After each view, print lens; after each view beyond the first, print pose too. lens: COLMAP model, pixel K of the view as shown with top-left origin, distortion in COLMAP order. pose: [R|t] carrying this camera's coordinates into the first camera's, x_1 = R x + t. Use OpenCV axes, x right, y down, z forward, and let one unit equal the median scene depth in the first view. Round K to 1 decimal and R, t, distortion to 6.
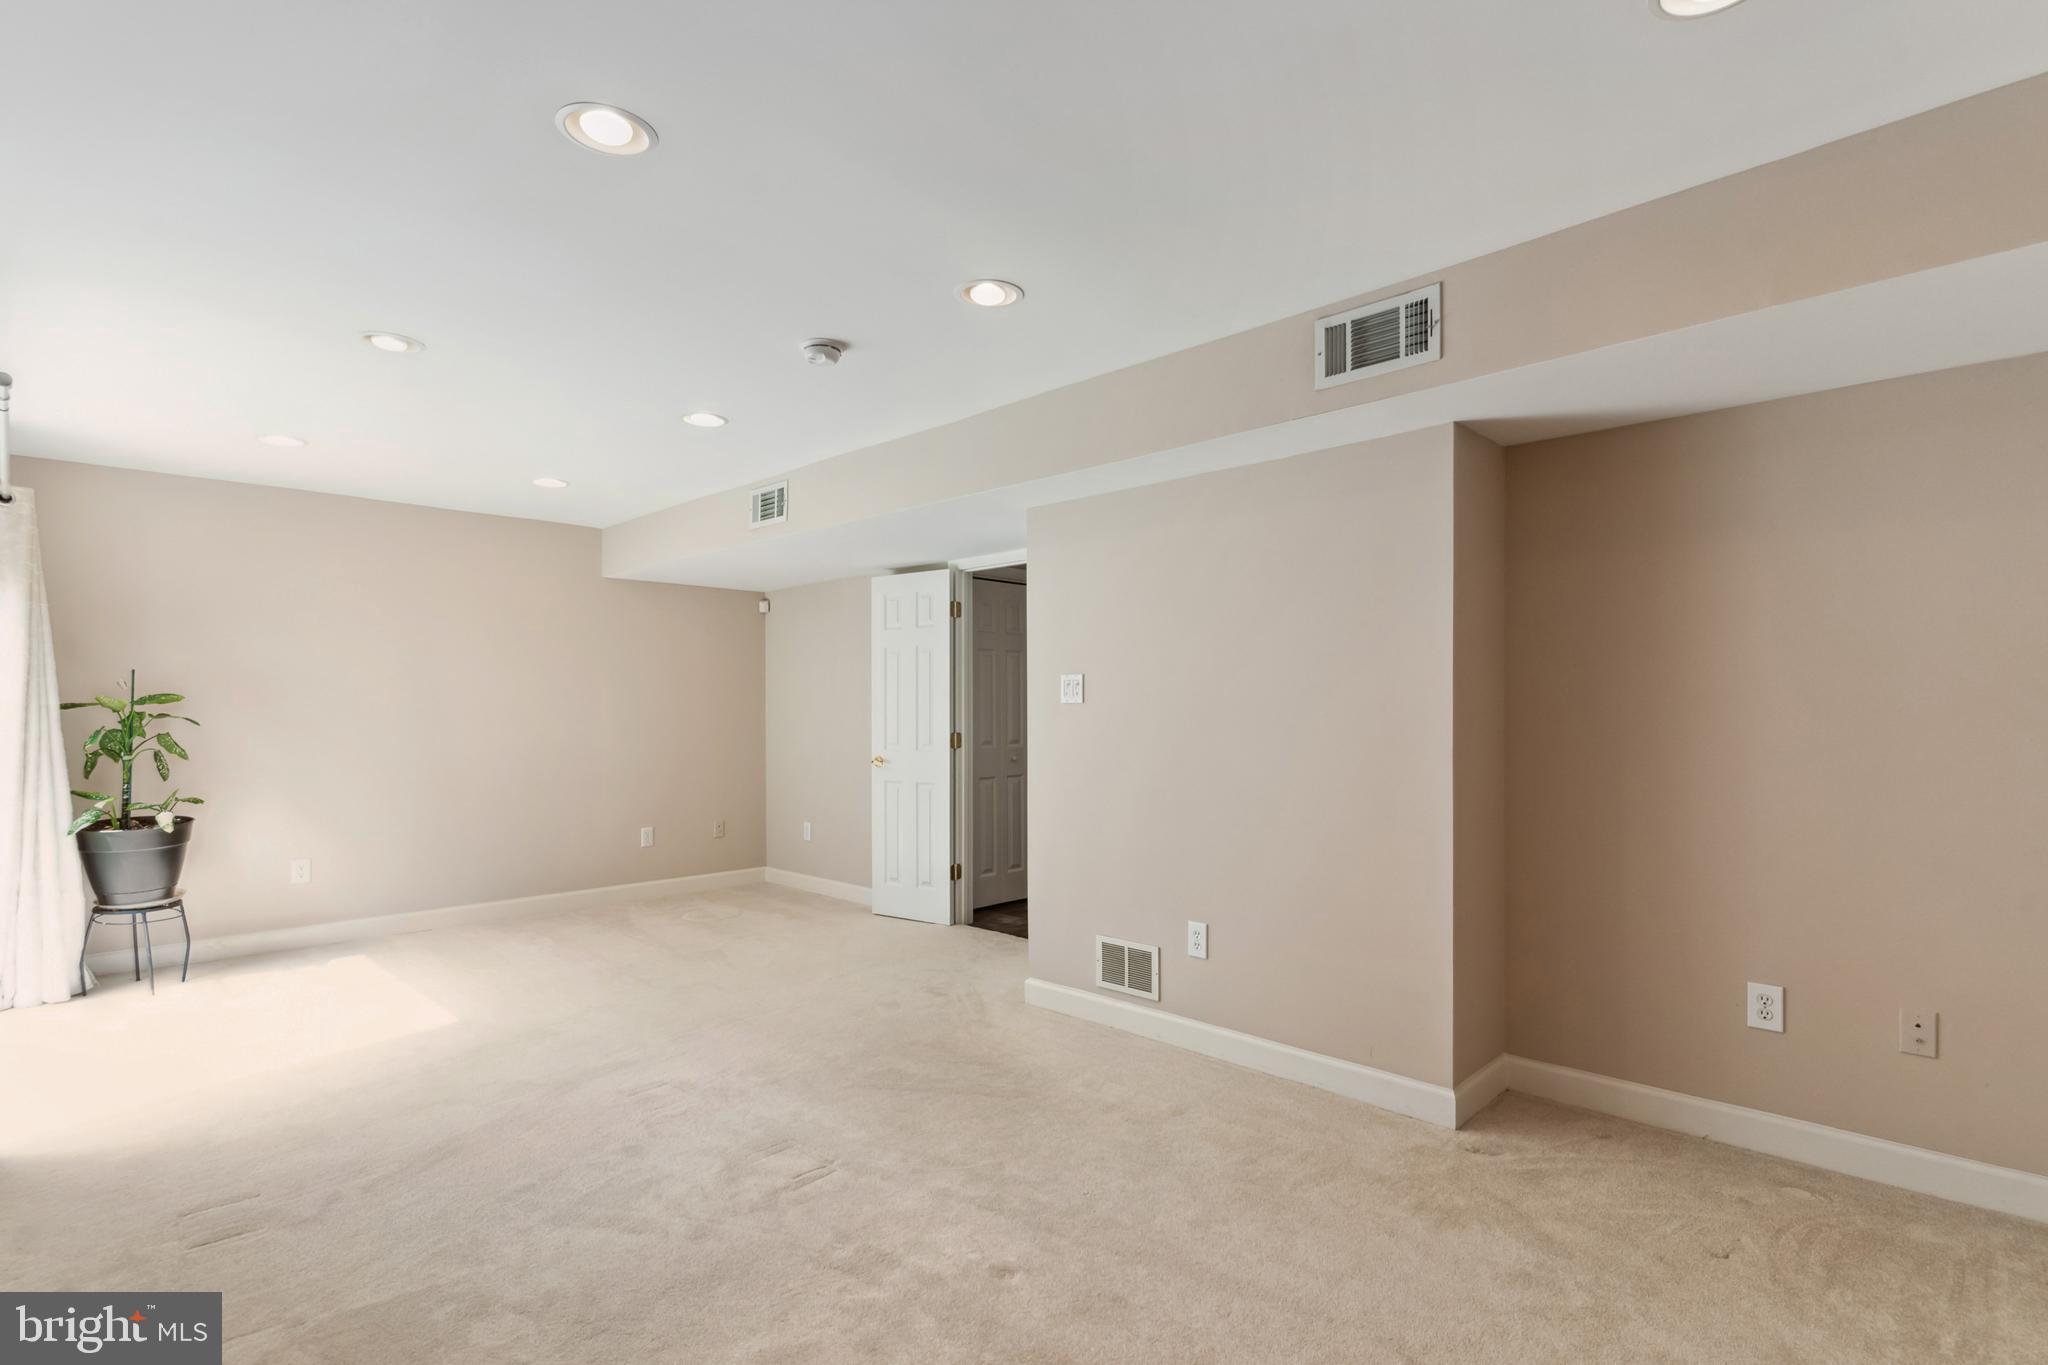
lens RADIAL K [[994.1, 0, 1022.5], [0, 994.1, 710.1], [0, 0, 1]] dist [-0.000671, -0.000118]
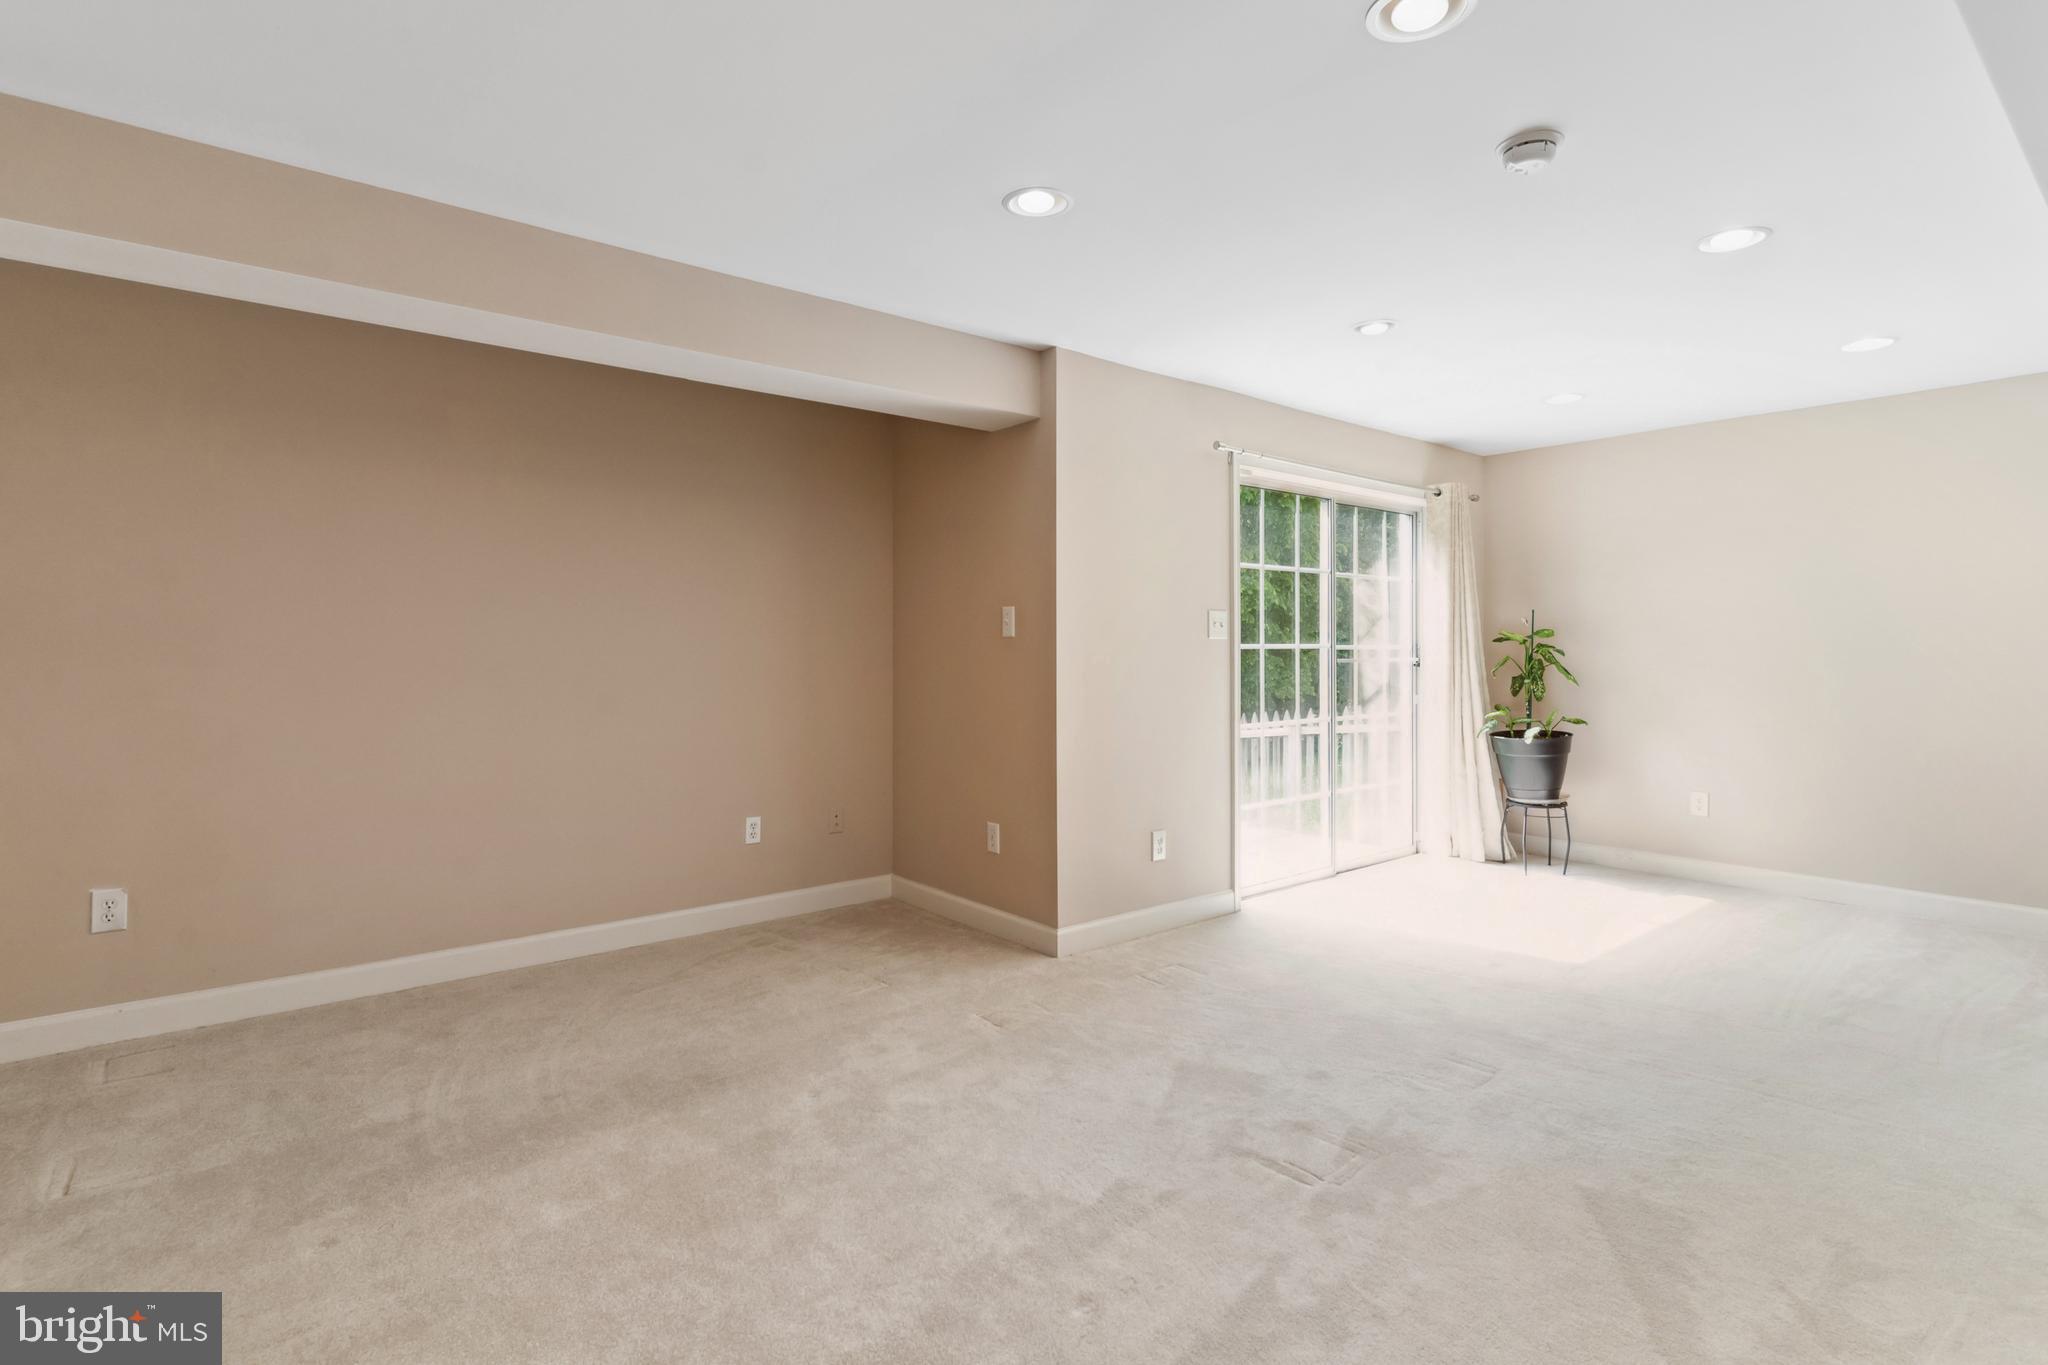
lens RADIAL K [[1003.7, 0, 1023.6], [0, 1003.7, 657.6], [0, 0, 1]] dist [0.000107, 0.000085]
pose [[-0.090735, 0.017396, -0.995723, 0.402843], [-0.001859, 0.999843, 0.017637, -0.001410], [0.995873, 0.003452, -0.090688, 0.491636]]
